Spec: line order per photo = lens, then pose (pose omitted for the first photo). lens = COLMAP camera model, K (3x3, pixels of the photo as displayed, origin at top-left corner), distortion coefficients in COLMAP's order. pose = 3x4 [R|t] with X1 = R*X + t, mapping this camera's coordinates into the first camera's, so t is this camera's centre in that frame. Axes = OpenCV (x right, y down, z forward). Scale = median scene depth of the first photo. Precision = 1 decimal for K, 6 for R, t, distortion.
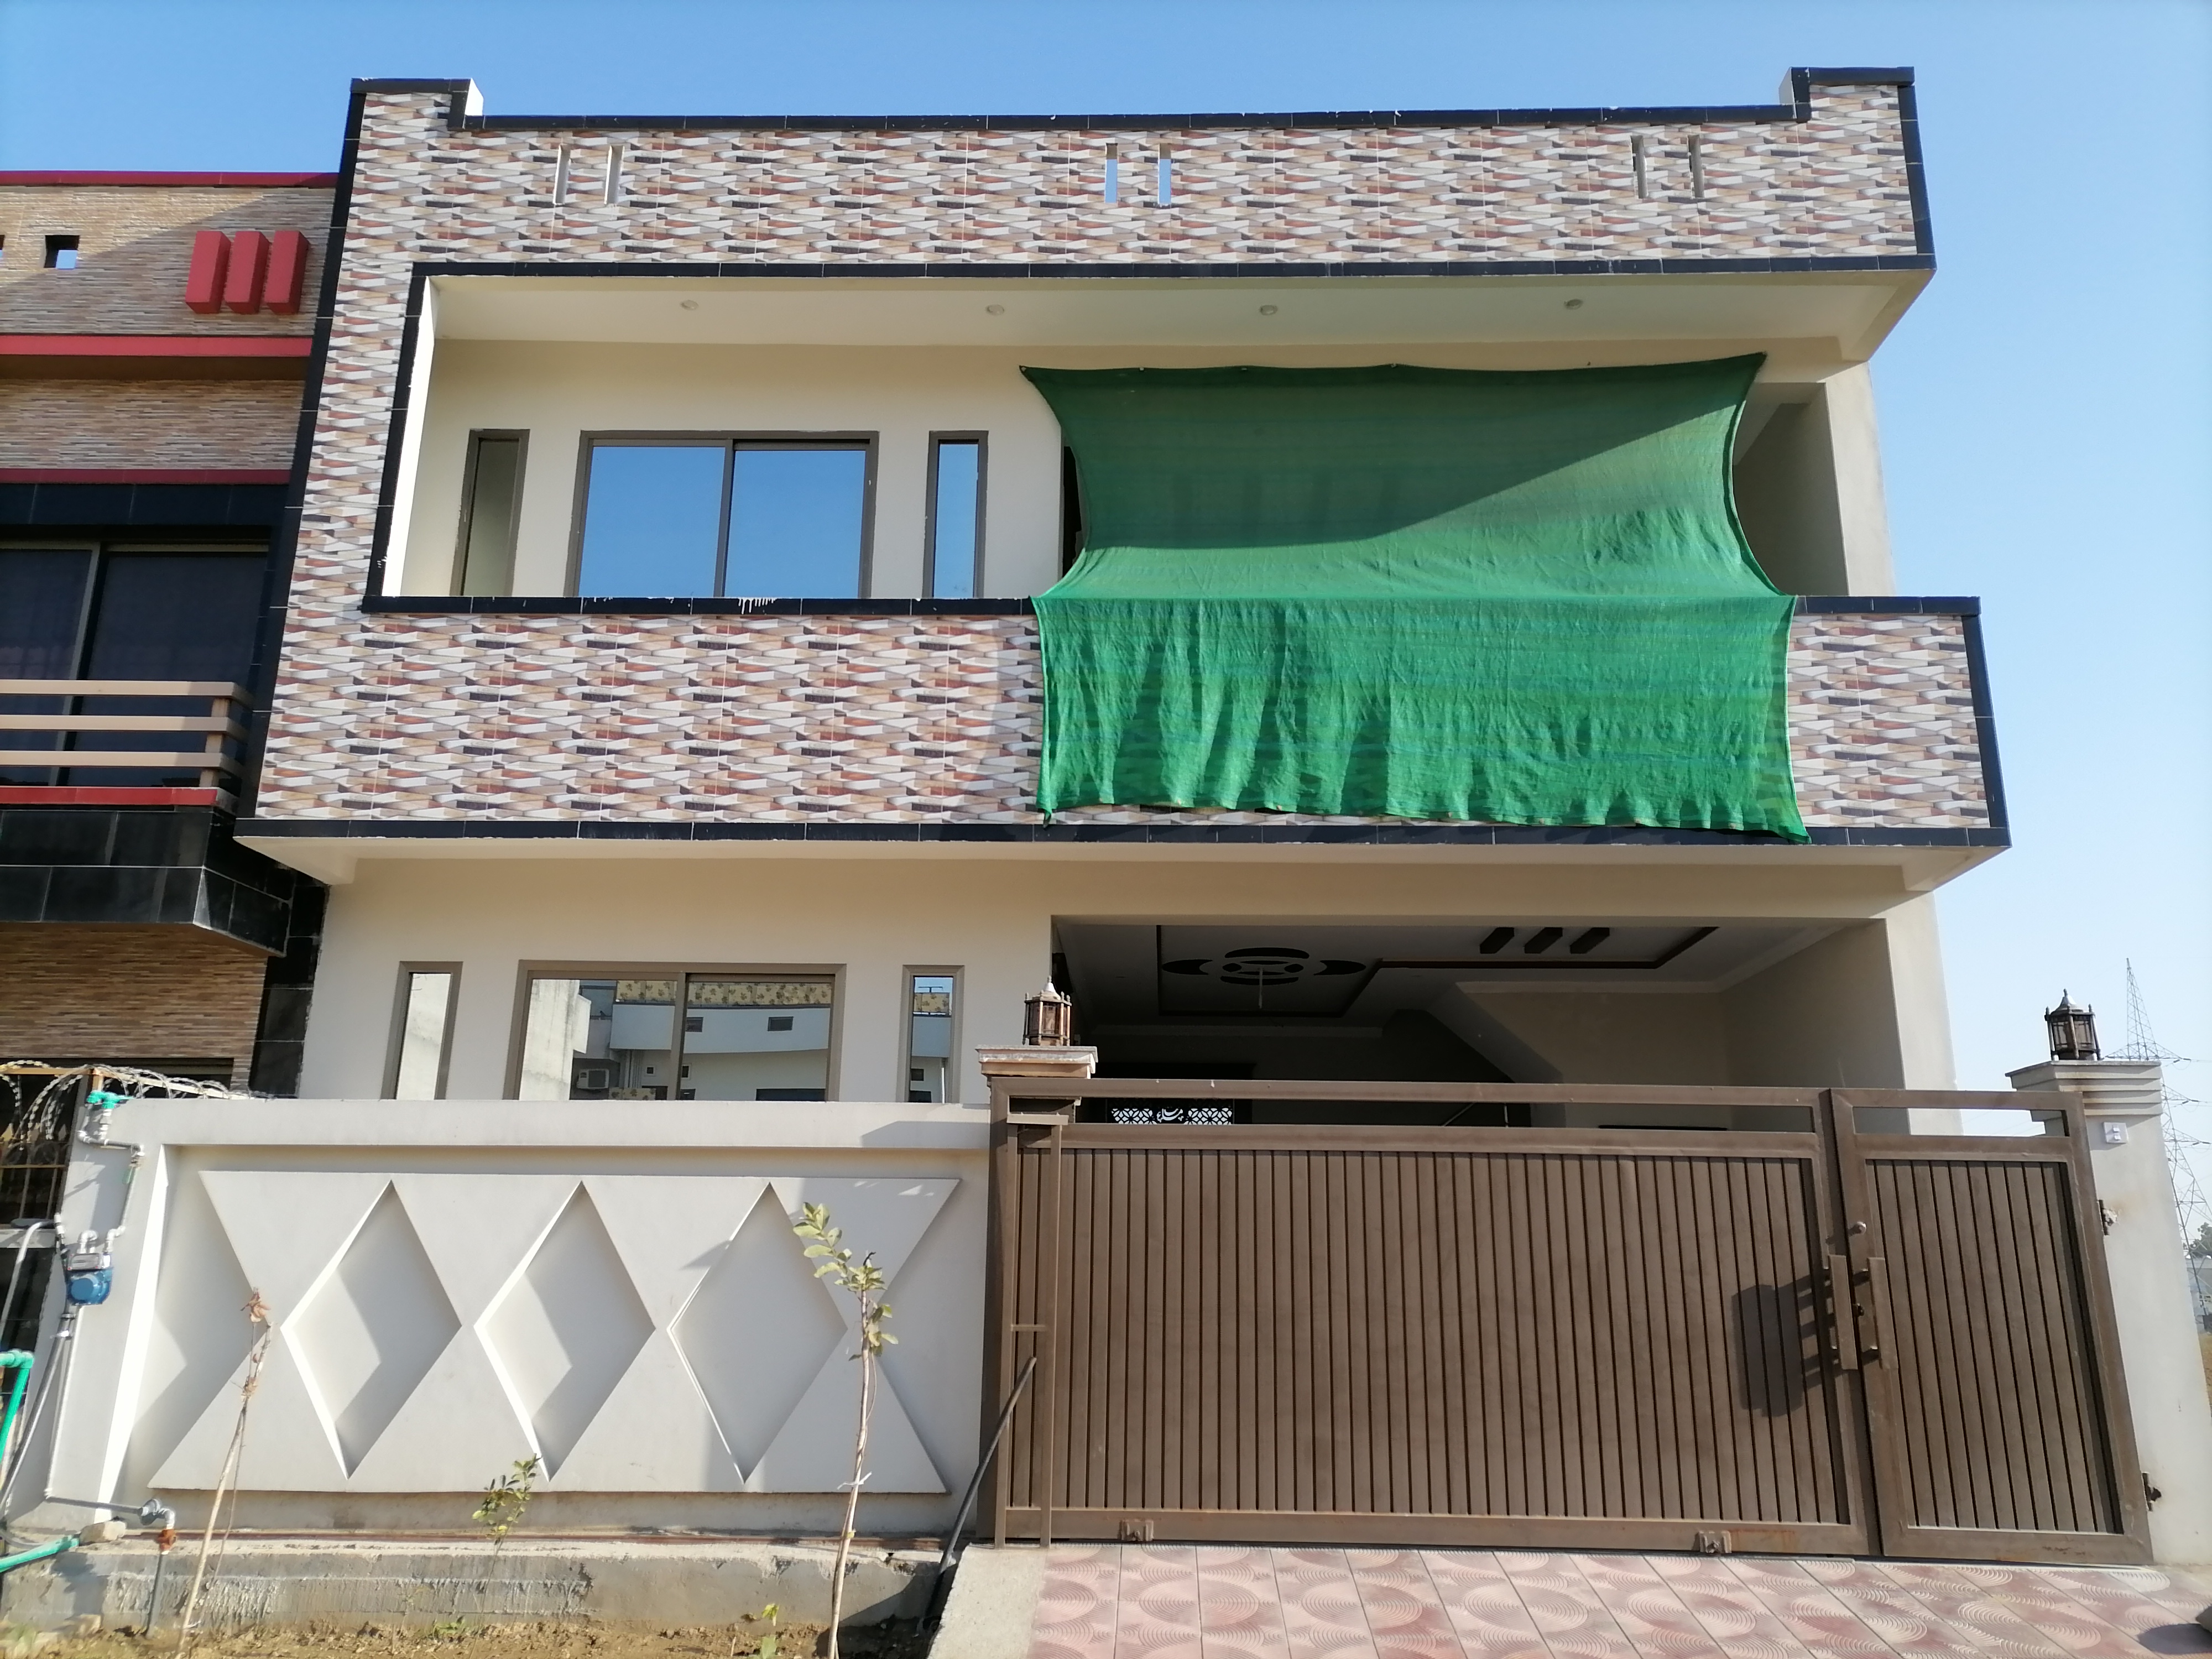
lens RADIAL K [[1654.9, 0, 1116.7], [0, 1654.9, 821.4], [0, 0, 1]] dist [0.035697, -0.005773]
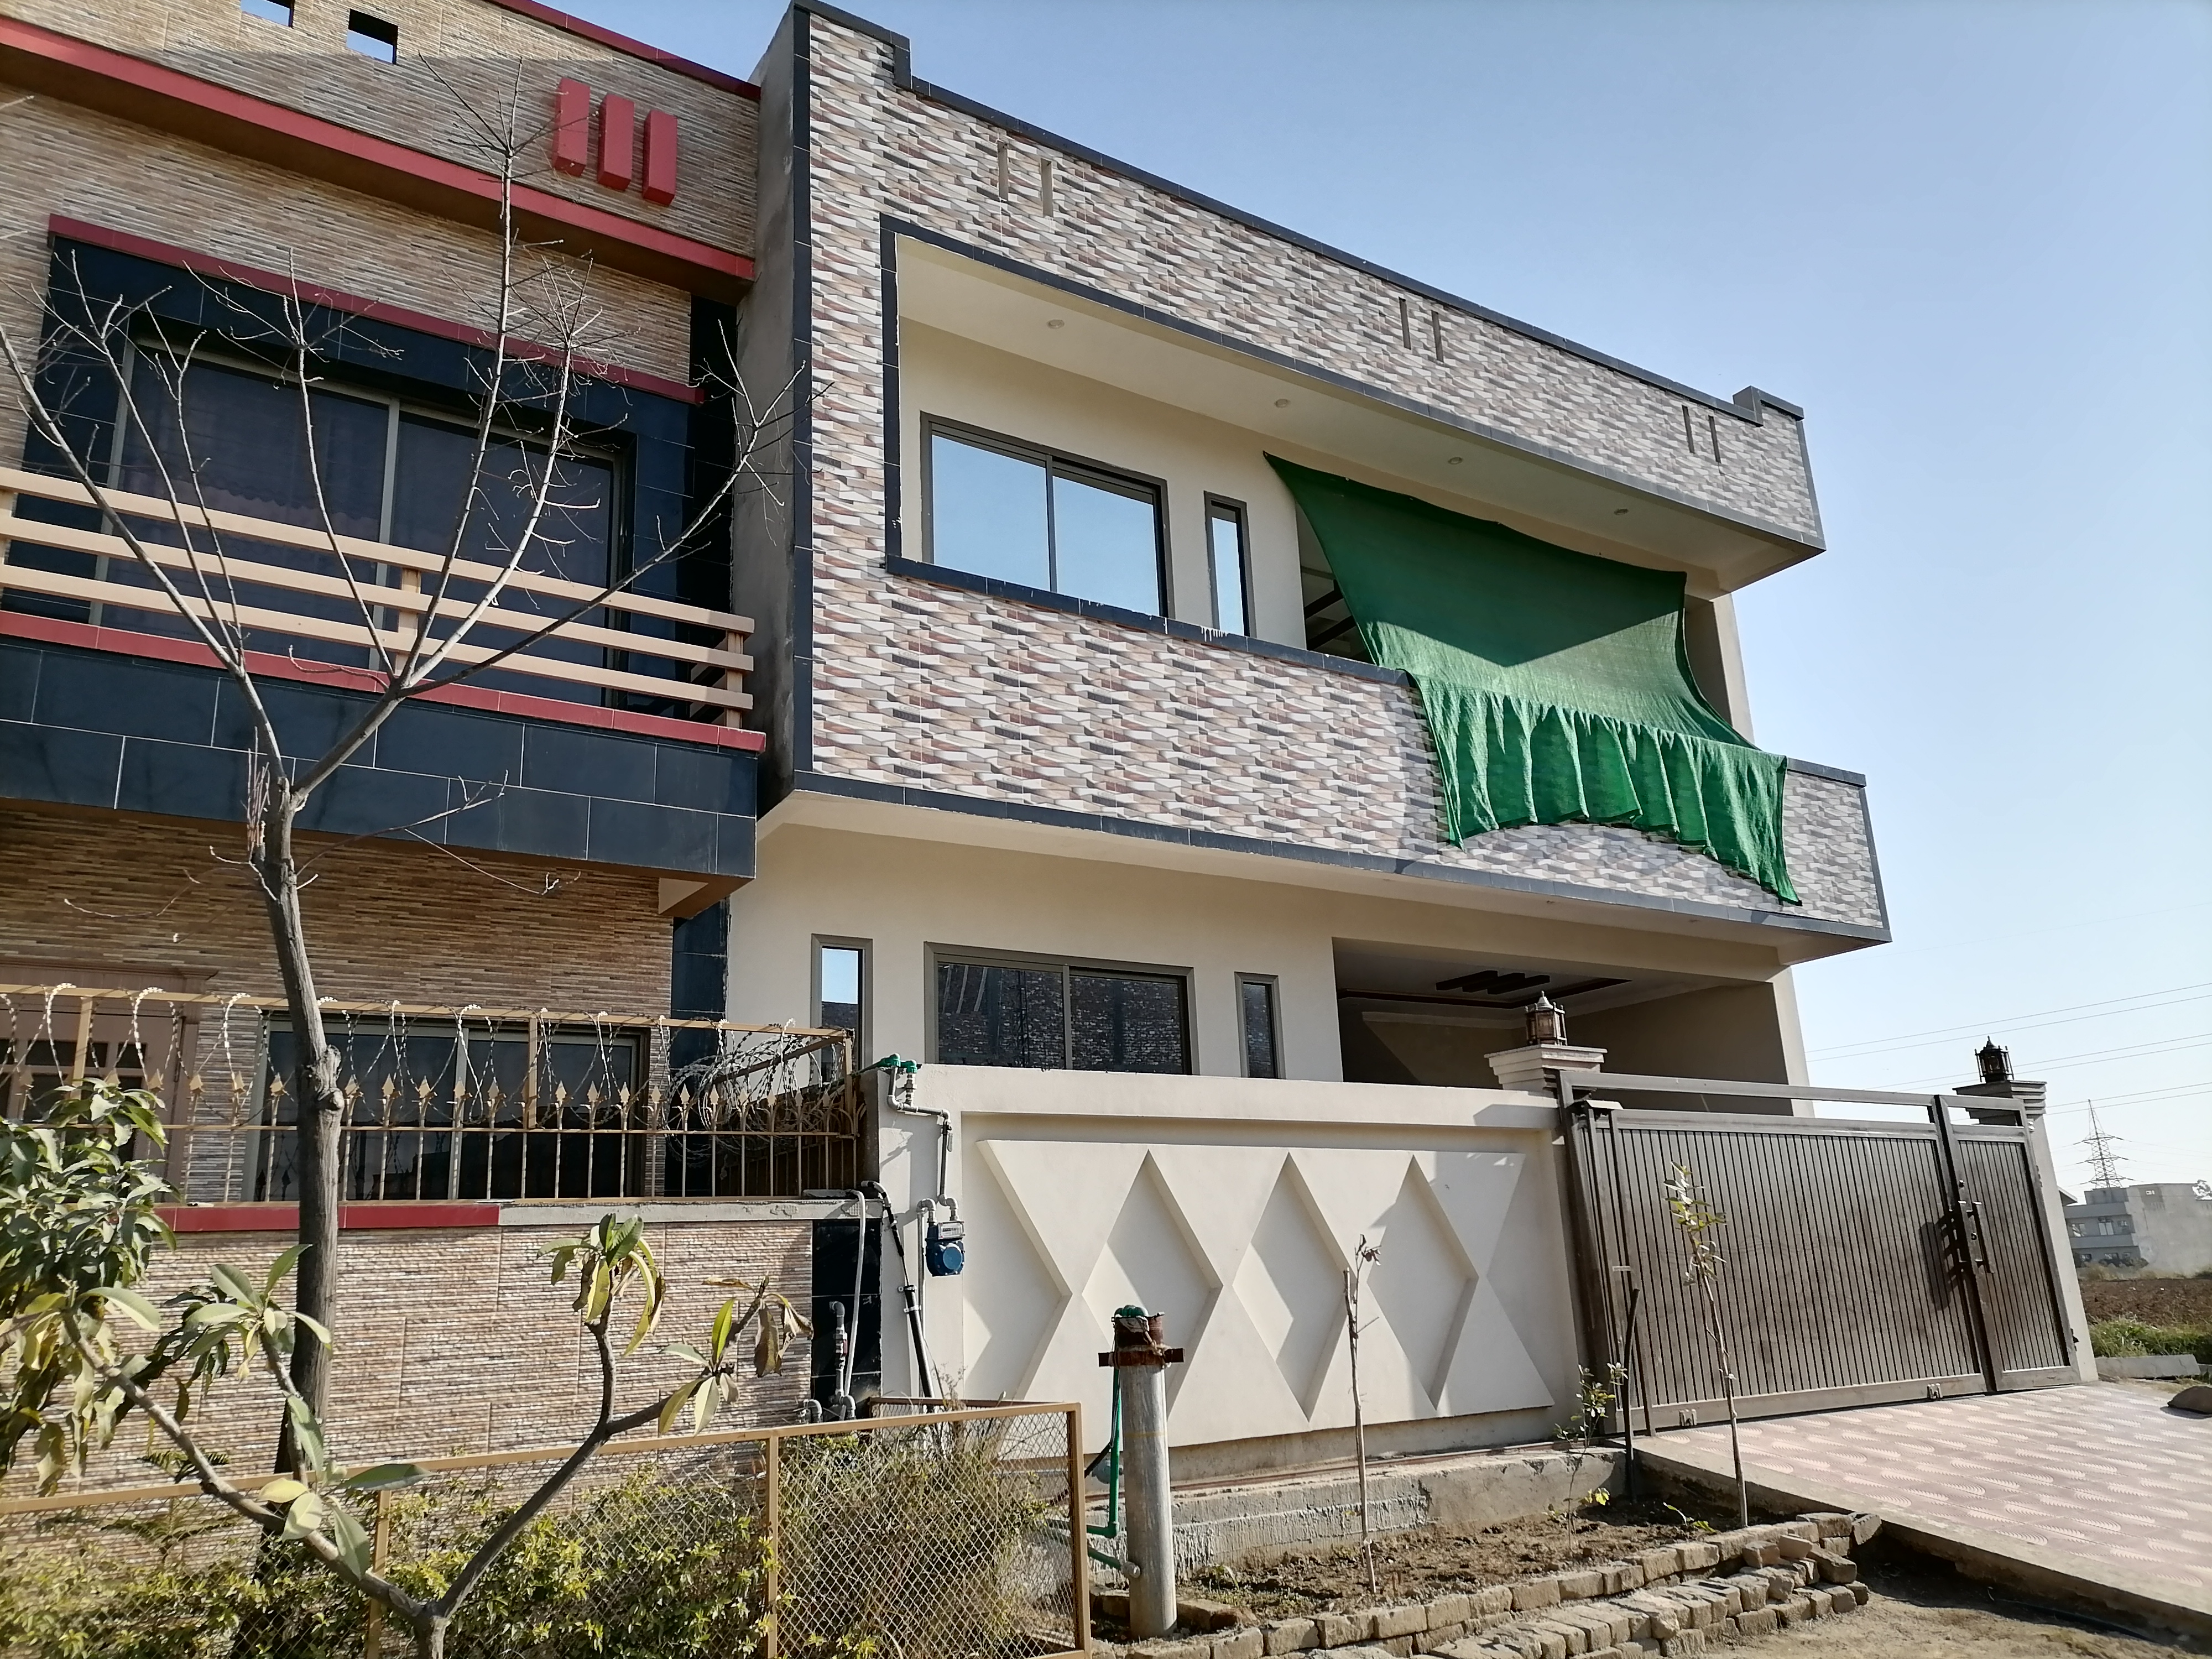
lens RADIAL K [[1654.9, 0, 1105.7], [0, 1654.9, 828.5], [0, 0, 1]] dist [0.035697, -0.005773]
pose [[0.819826, 0.111647, 0.561622, -0.881561], [-0.101614, 0.993607, -0.049192, 0.057276], [-0.563524, -0.016740, 0.825930, 0.136814]]
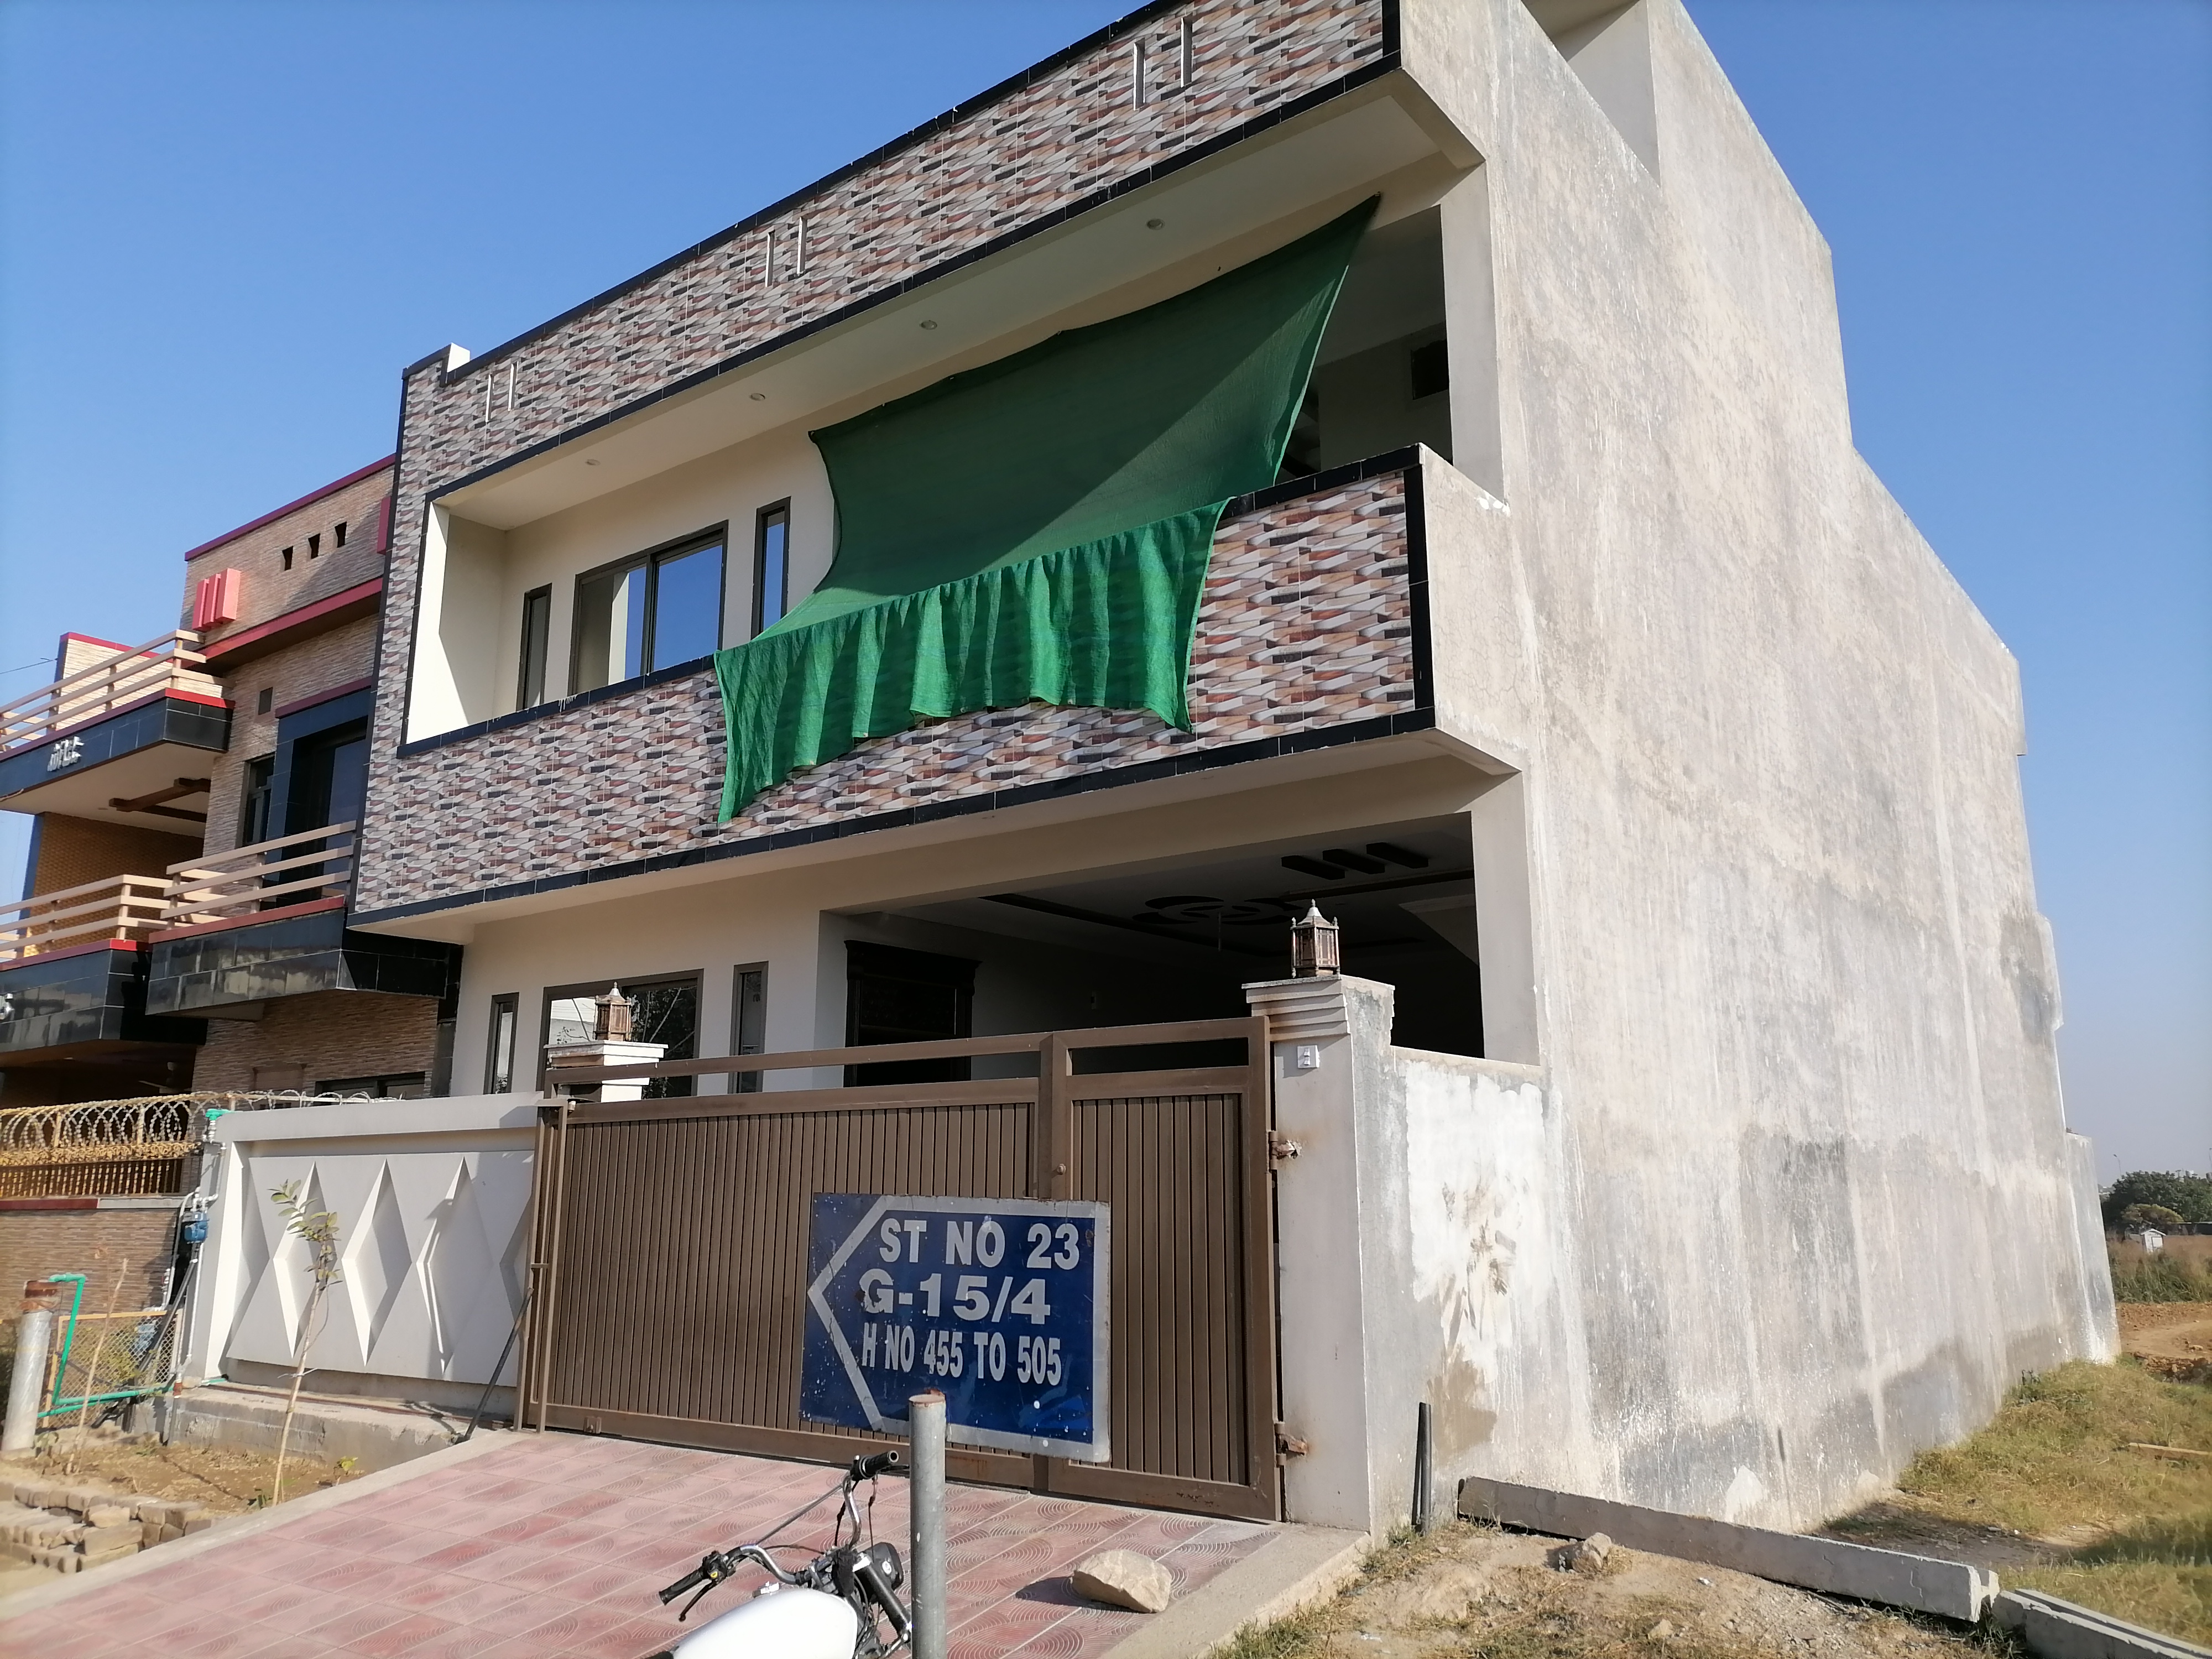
lens RADIAL K [[1654.9, 0, 1098.3], [0, 1654.9, 830.6], [0, 0, 1]] dist [0.035697, -0.005773]
pose [[0.809716, -0.139130, -0.570090, 0.836421], [0.166334, 0.986060, -0.004399, 0.040570], [0.562755, -0.091263, 0.821570, 0.170568]]
